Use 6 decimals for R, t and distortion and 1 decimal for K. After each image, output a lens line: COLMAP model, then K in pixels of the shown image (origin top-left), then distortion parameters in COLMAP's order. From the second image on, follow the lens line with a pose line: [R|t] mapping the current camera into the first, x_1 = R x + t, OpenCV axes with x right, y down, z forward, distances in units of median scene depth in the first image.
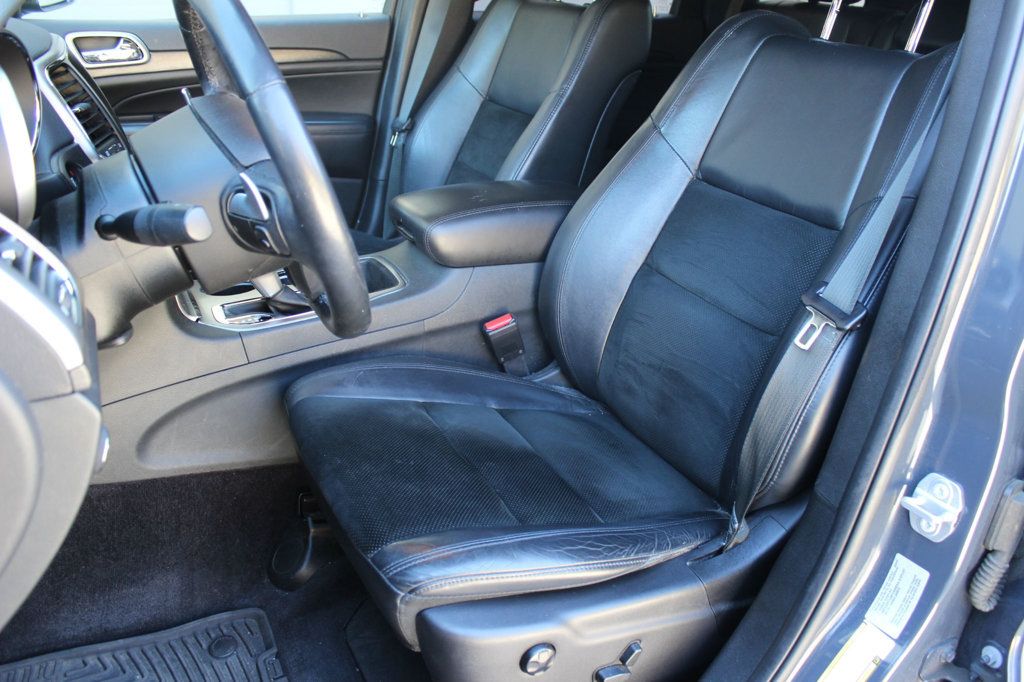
lens RADIAL K [[857.0, 0, 526.5], [0, 857.0, 351.6], [0, 0, 1]] dist [-0.160149, 0.148195]
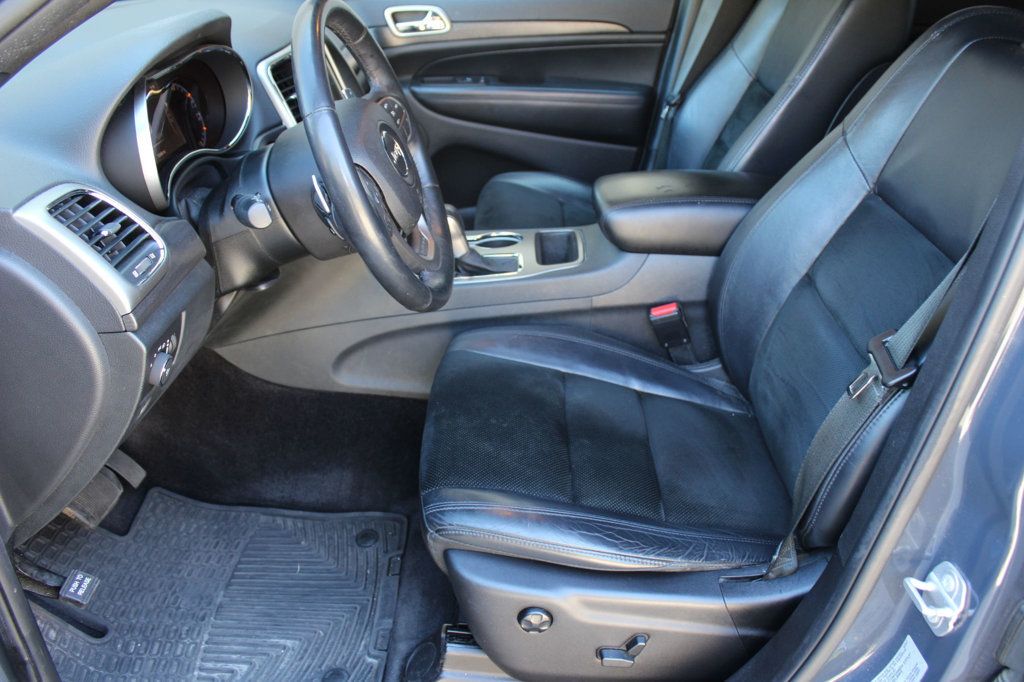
lens RADIAL K [[857.0, 0, 526.5], [0, 857.0, 351.6], [0, 0, 1]] dist [-0.160149, 0.148195]
pose [[0.880263, 0.179380, -0.439272, 0.324246], [-0.148298, 0.983416, 0.104408, -0.076619], [0.450715, -0.026764, 0.892266, -0.000262]]
